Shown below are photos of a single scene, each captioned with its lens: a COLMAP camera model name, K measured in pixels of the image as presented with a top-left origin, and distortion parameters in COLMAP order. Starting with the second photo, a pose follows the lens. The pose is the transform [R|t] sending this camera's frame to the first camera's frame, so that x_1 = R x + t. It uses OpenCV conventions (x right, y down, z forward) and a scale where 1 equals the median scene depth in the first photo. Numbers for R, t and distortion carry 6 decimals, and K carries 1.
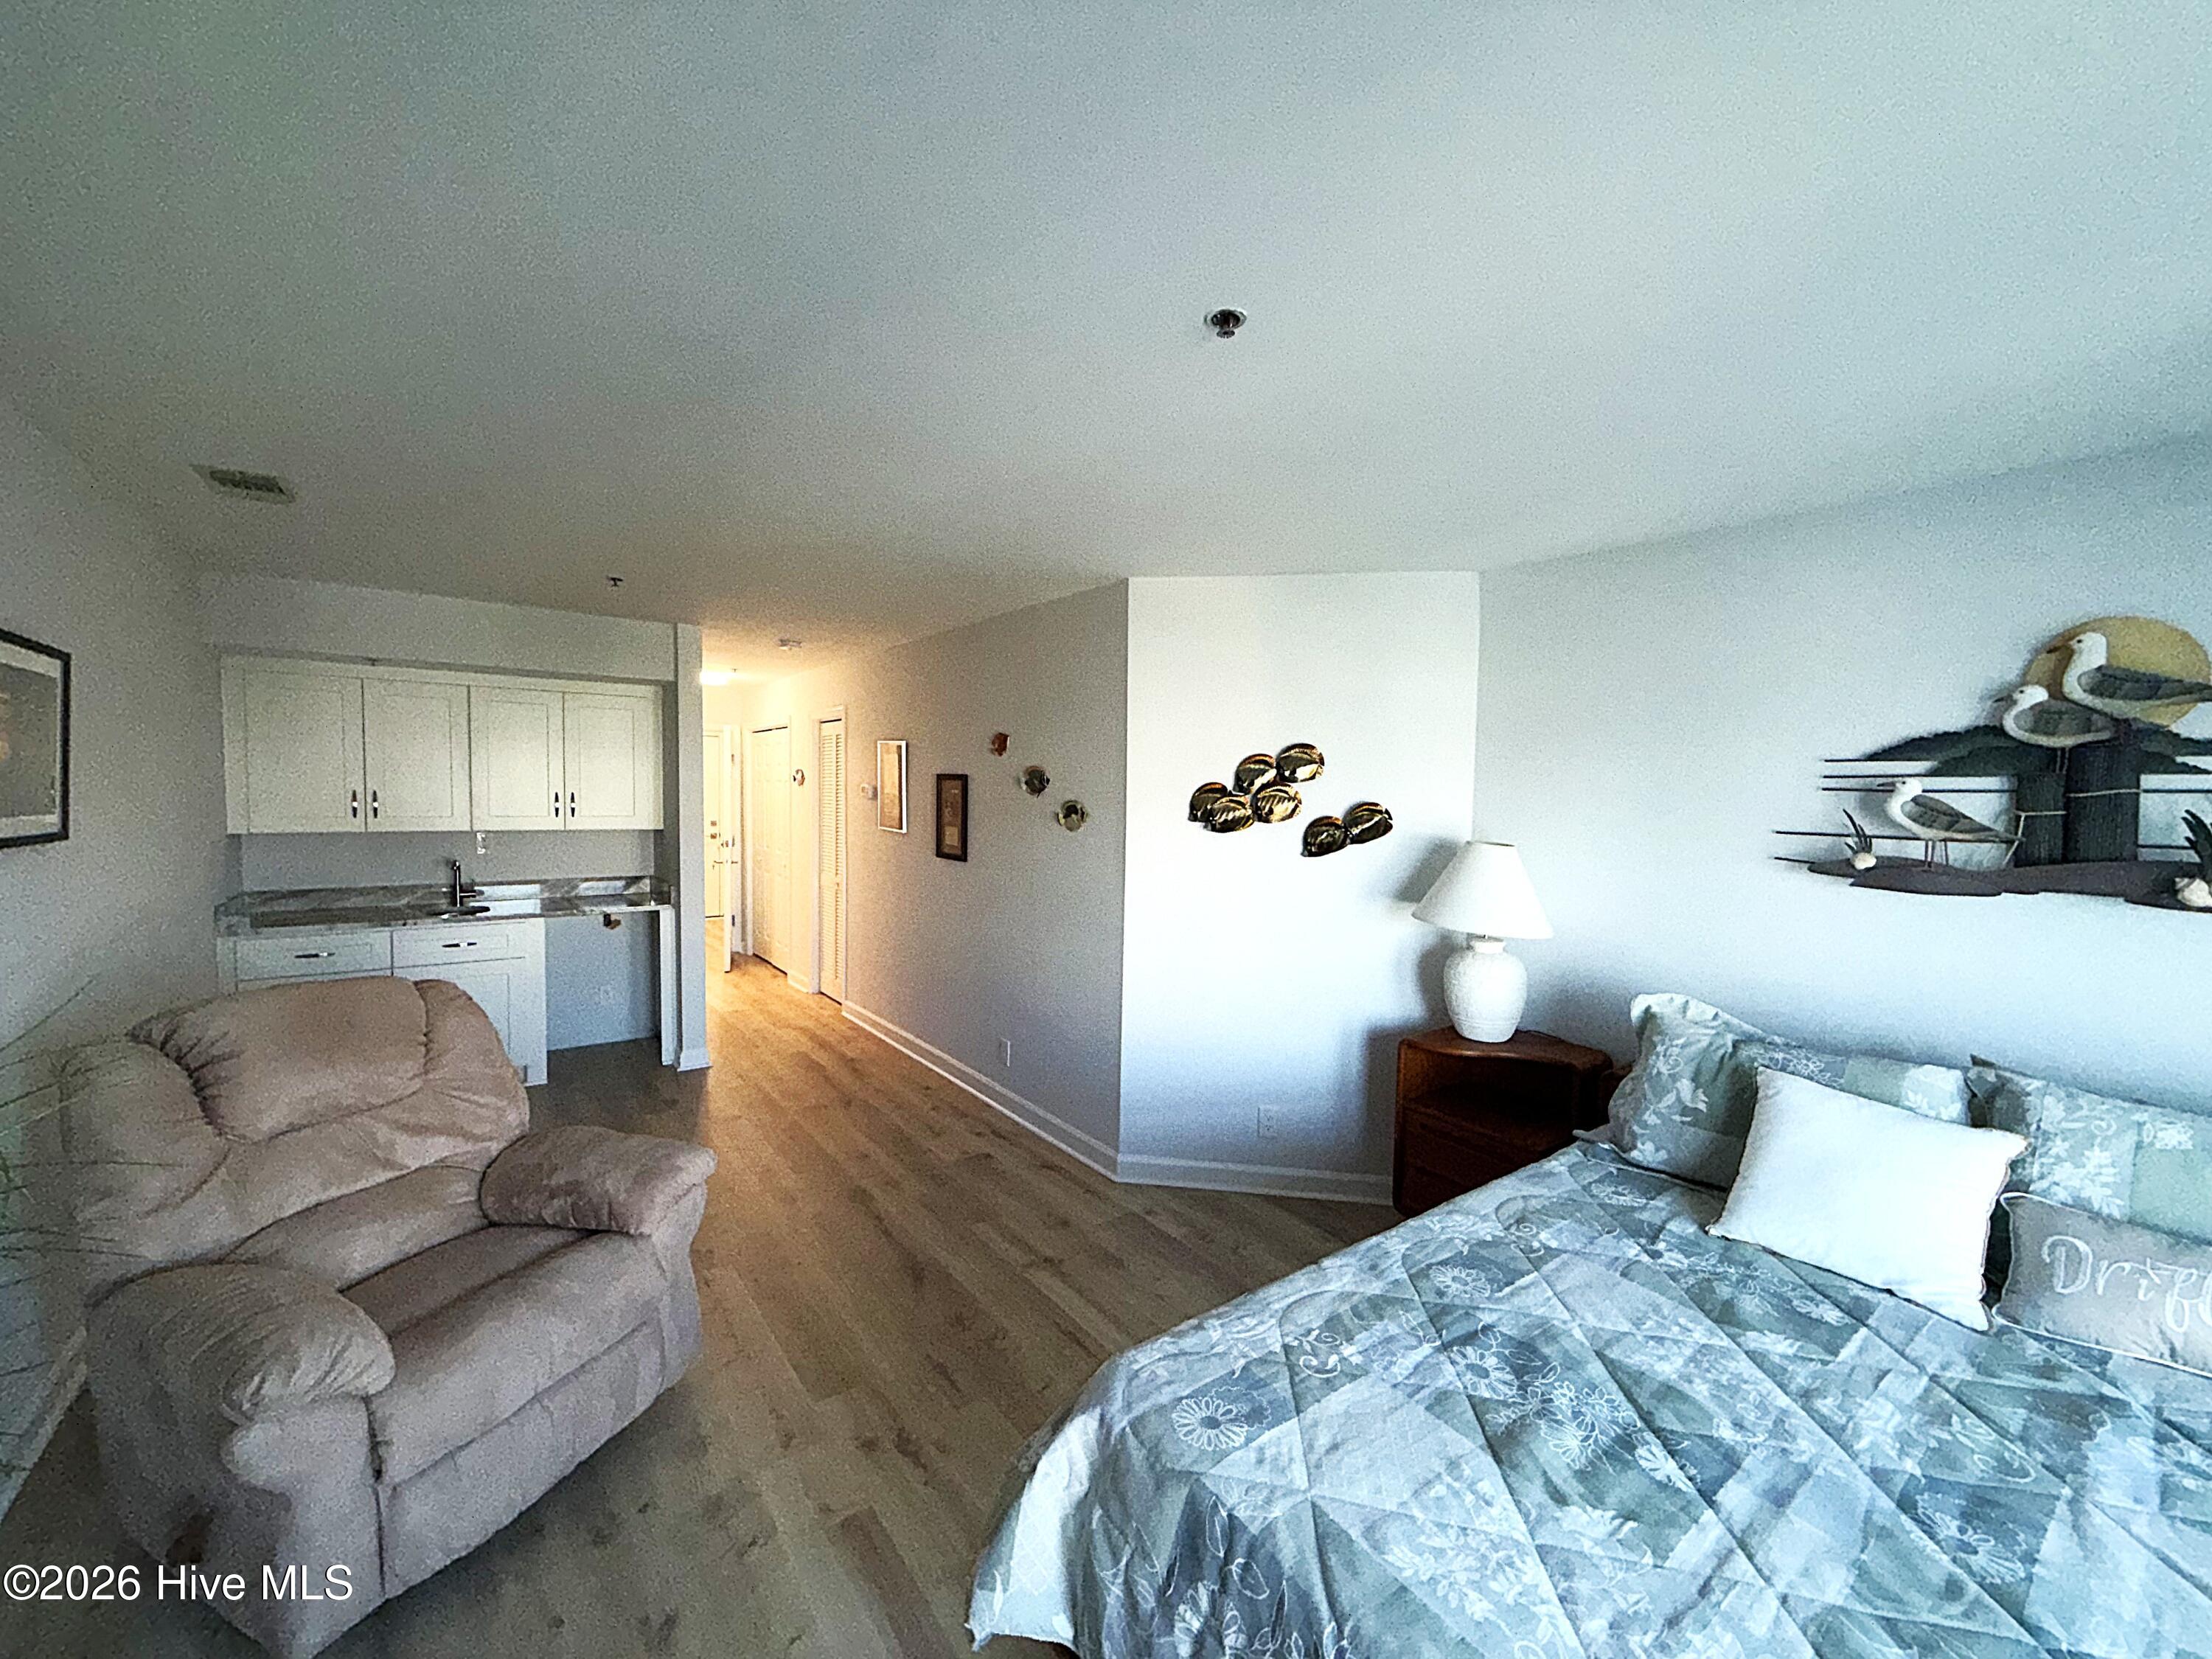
lens RADIAL K [[878.1, 0, 1099.7], [0, 878.1, 828.5], [0, 0, 1]] dist [0.000766, -0.000904]
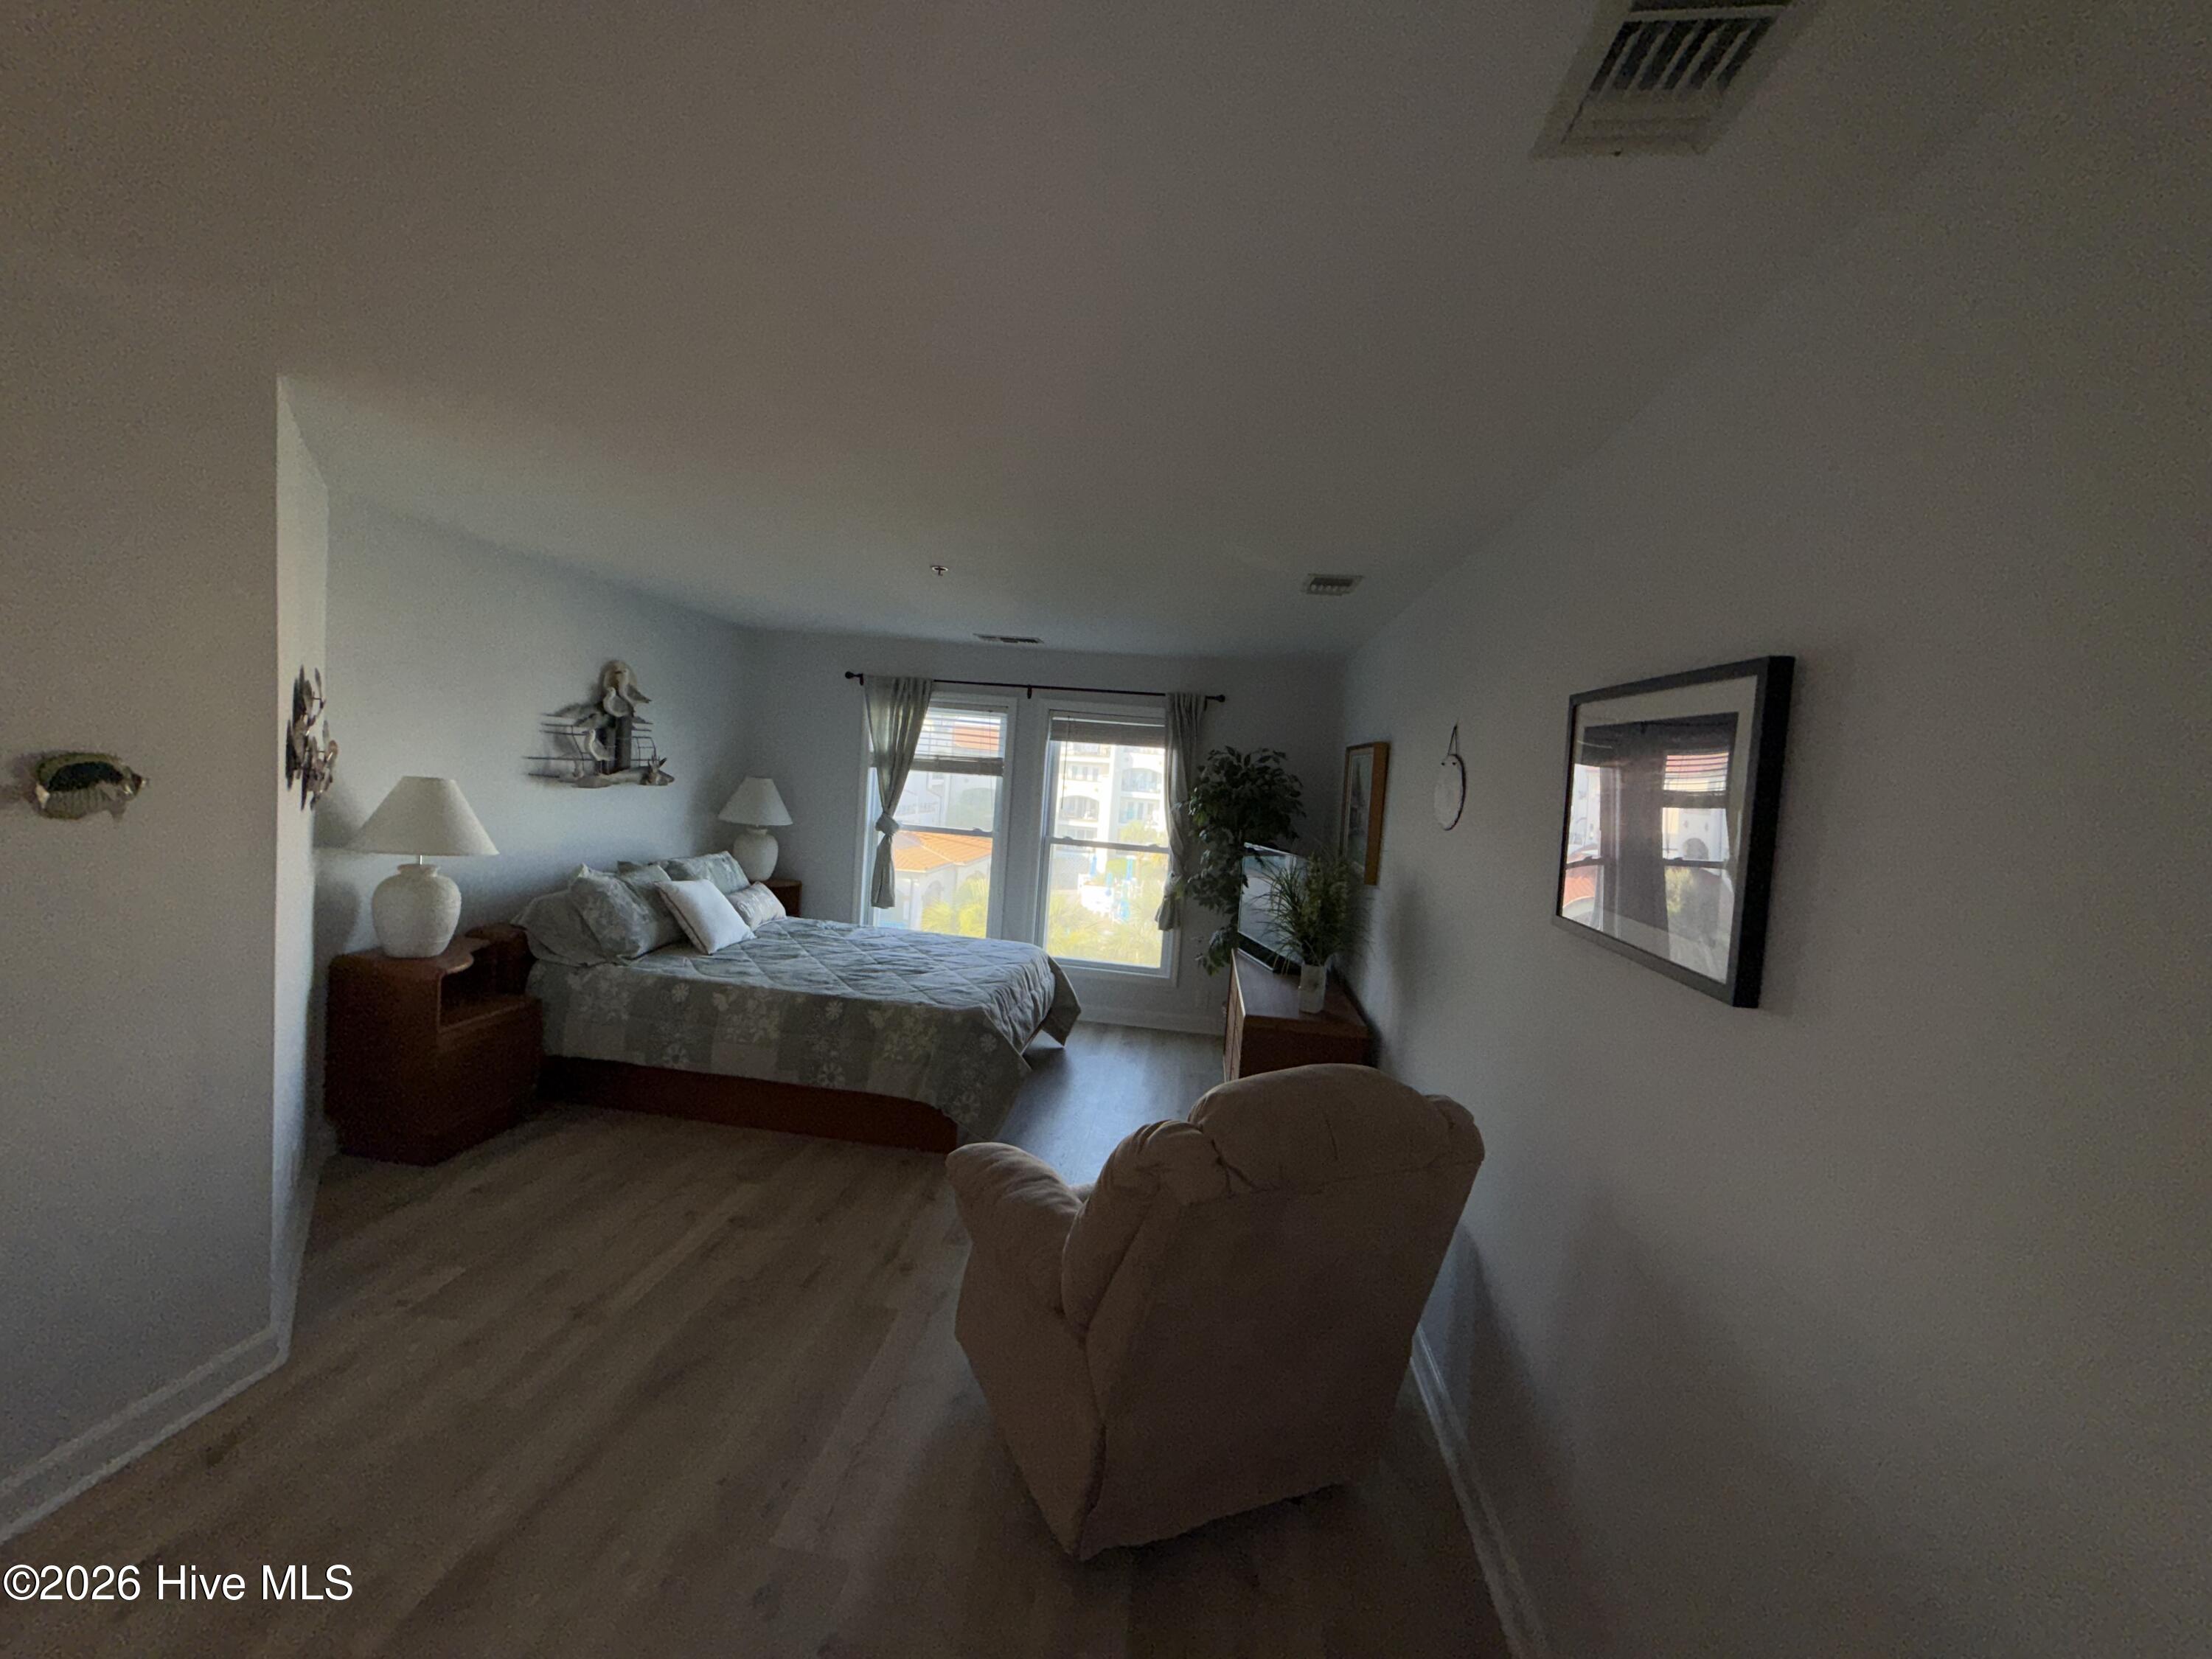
lens RADIAL K [[878.1, 0, 1099.7], [0, 878.1, 828.5], [0, 0, 1]] dist [0.000766, -0.000904]
pose [[-0.719817, -0.123711, 0.683051, -1.314511], [-0.061425, 0.991483, 0.114842, -0.140288], [-0.691441, 0.040709, -0.721285, 1.739751]]
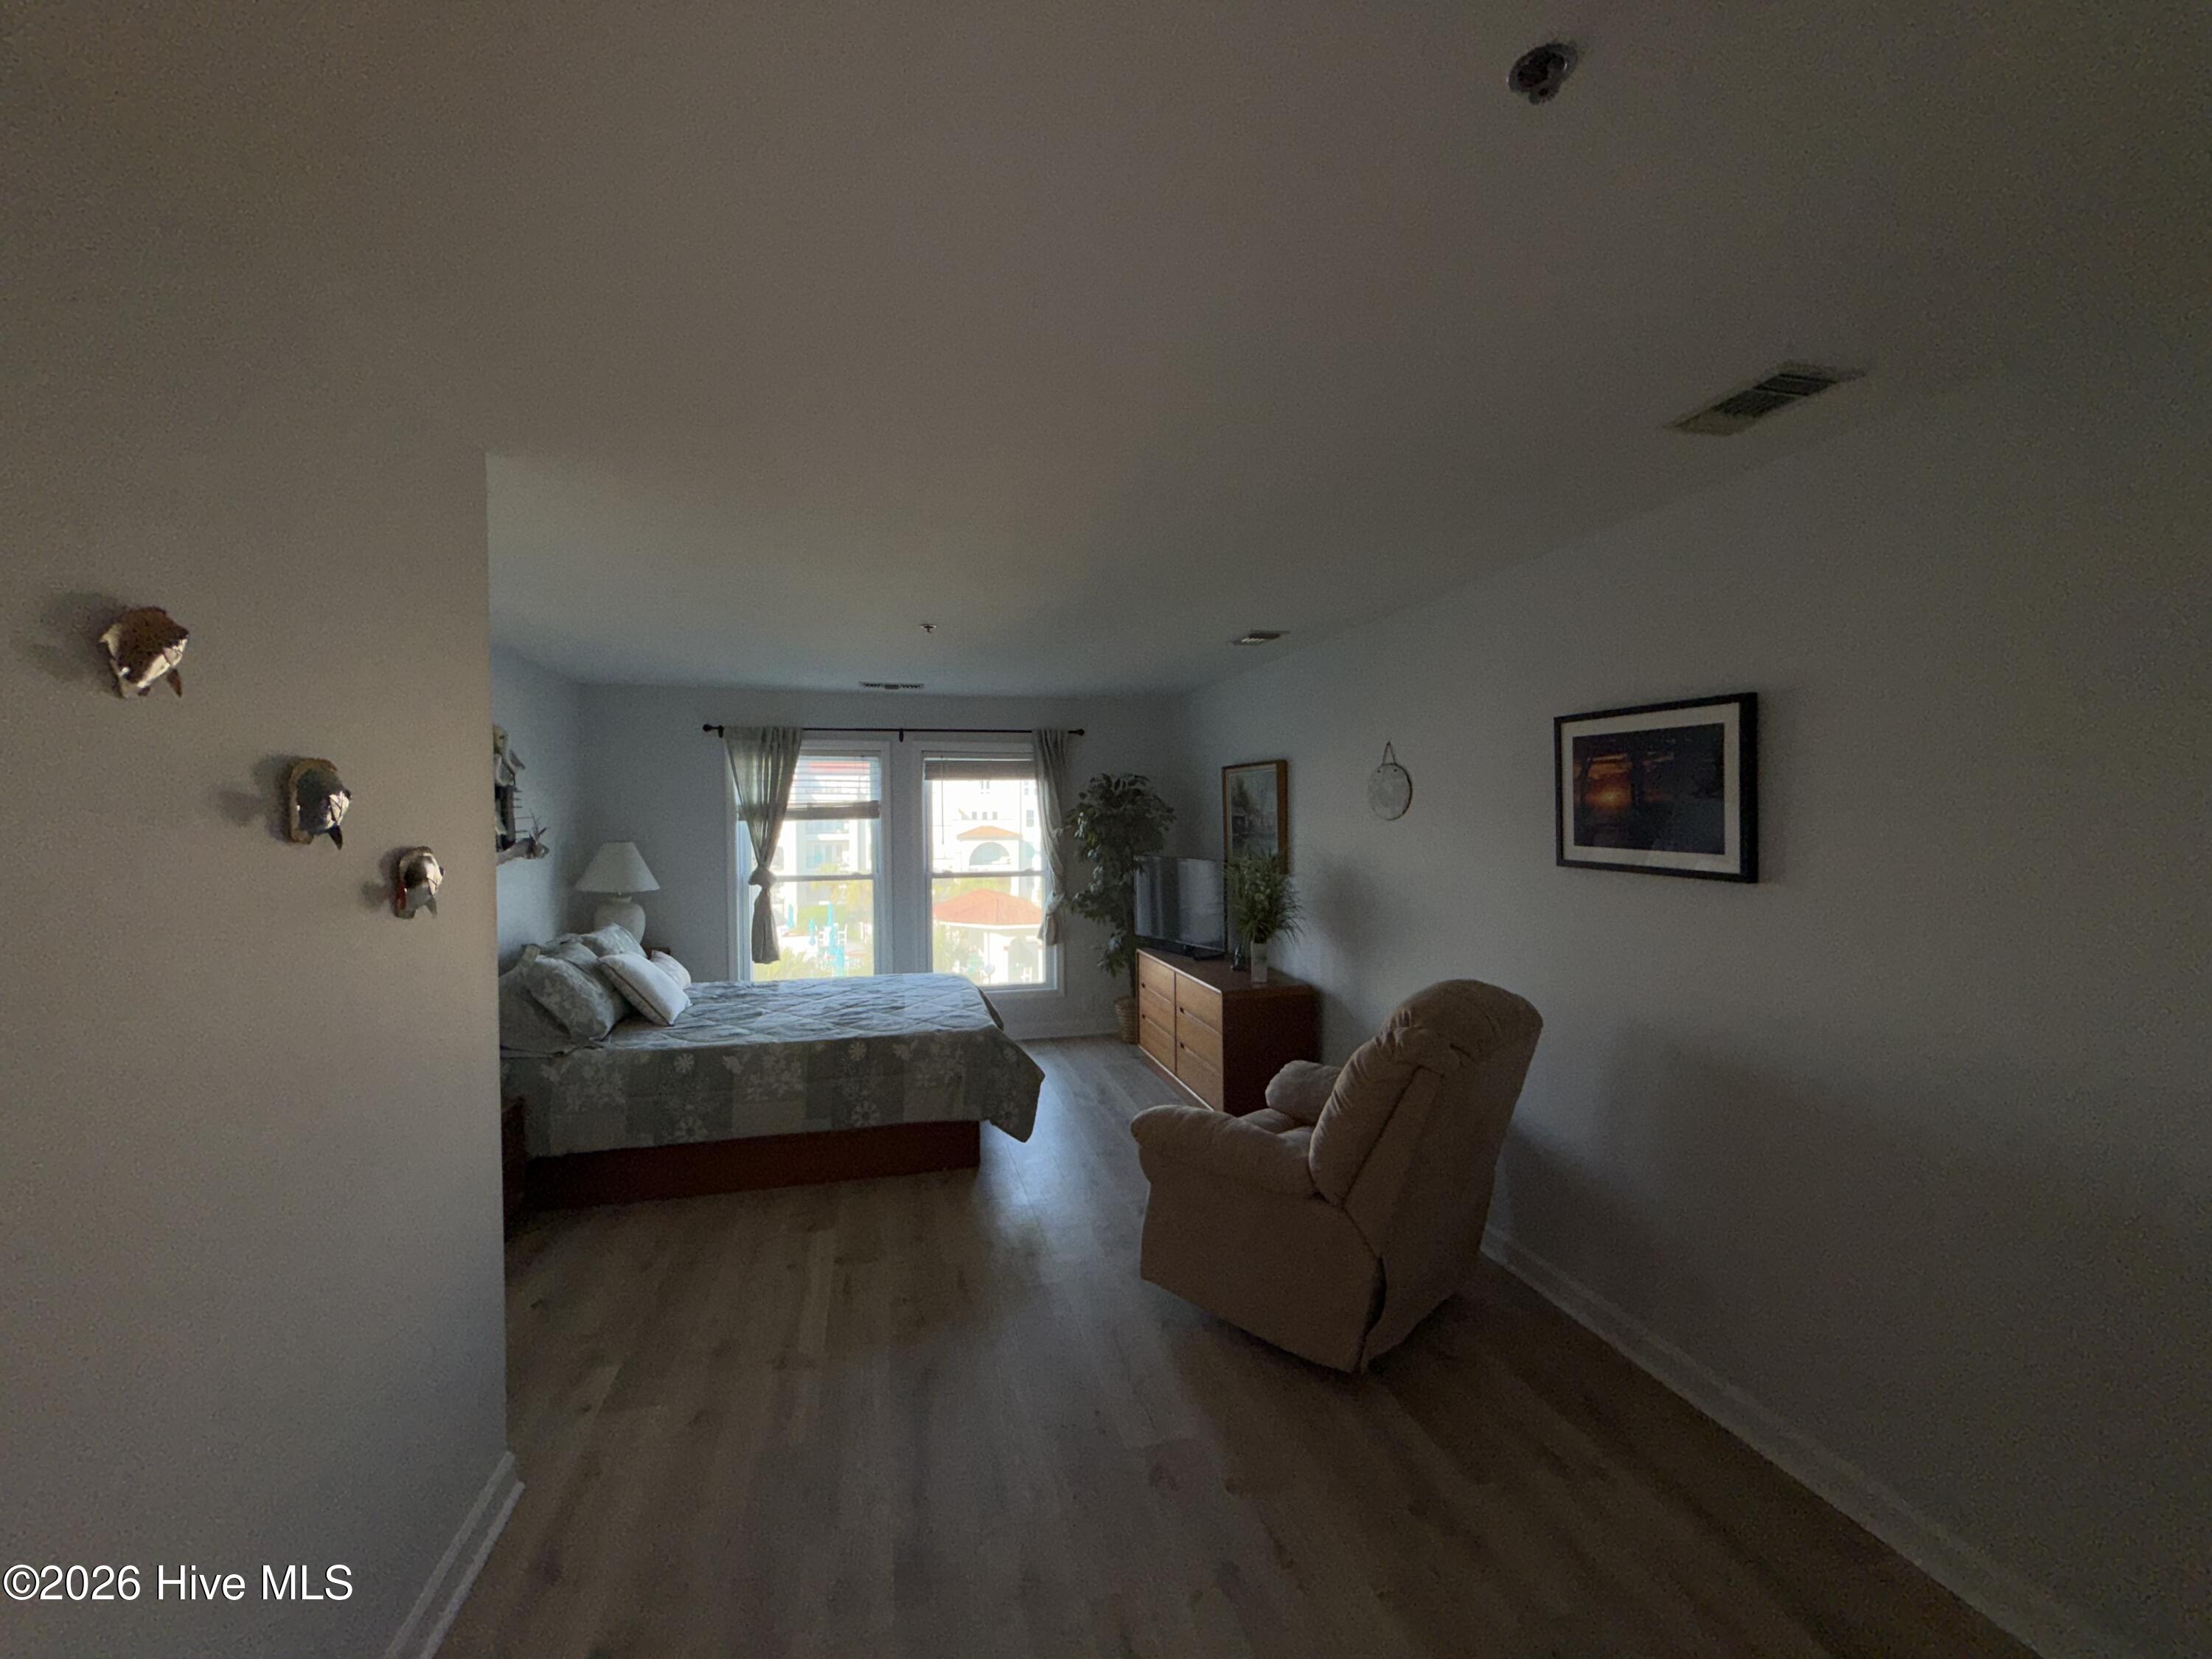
lens RADIAL K [[878.1, 0, 1099.7], [0, 878.1, 828.5], [0, 0, 1]] dist [0.000766, -0.000904]
pose [[-0.922353, -0.022727, 0.385680, -0.930462], [0.004087, 0.997638, 0.068563, -0.125821], [-0.386327, 0.064815, -0.920082, 2.289652]]
